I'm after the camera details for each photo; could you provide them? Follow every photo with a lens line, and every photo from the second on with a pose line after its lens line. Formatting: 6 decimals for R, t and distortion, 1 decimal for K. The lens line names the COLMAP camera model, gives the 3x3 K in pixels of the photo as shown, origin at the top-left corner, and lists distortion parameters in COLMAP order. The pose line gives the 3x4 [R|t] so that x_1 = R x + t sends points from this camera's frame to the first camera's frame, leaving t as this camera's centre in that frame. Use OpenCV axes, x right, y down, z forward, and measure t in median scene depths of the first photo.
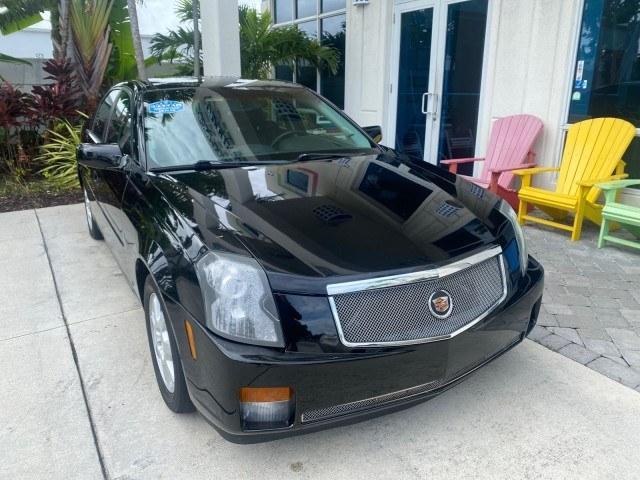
lens RADIAL K [[496.0, 0, 320.0], [0, 496.0, 240.0], [0, 0, 1]] dist [0.009418, -0.006523]
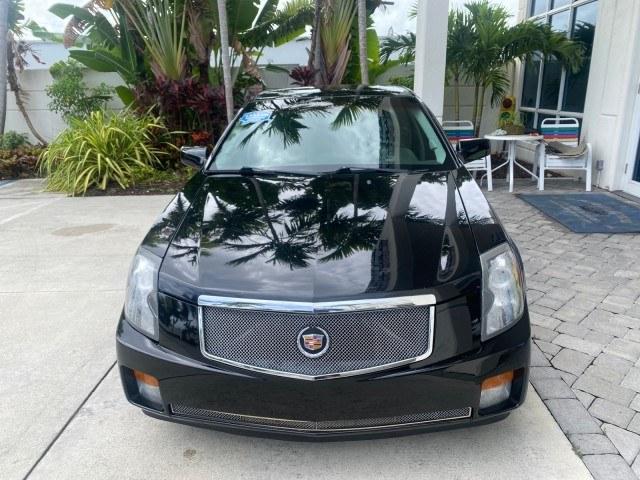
lens RADIAL K [[496.0, 0, 320.0], [0, 496.0, 240.0], [0, 0, 1]] dist [0.009418, -0.006523]
pose [[0.833842, 0.151599, -0.530778, 0.492275], [-0.148231, 0.987726, 0.049243, -0.072829], [0.531728, 0.037617, 0.846079, 0.149989]]
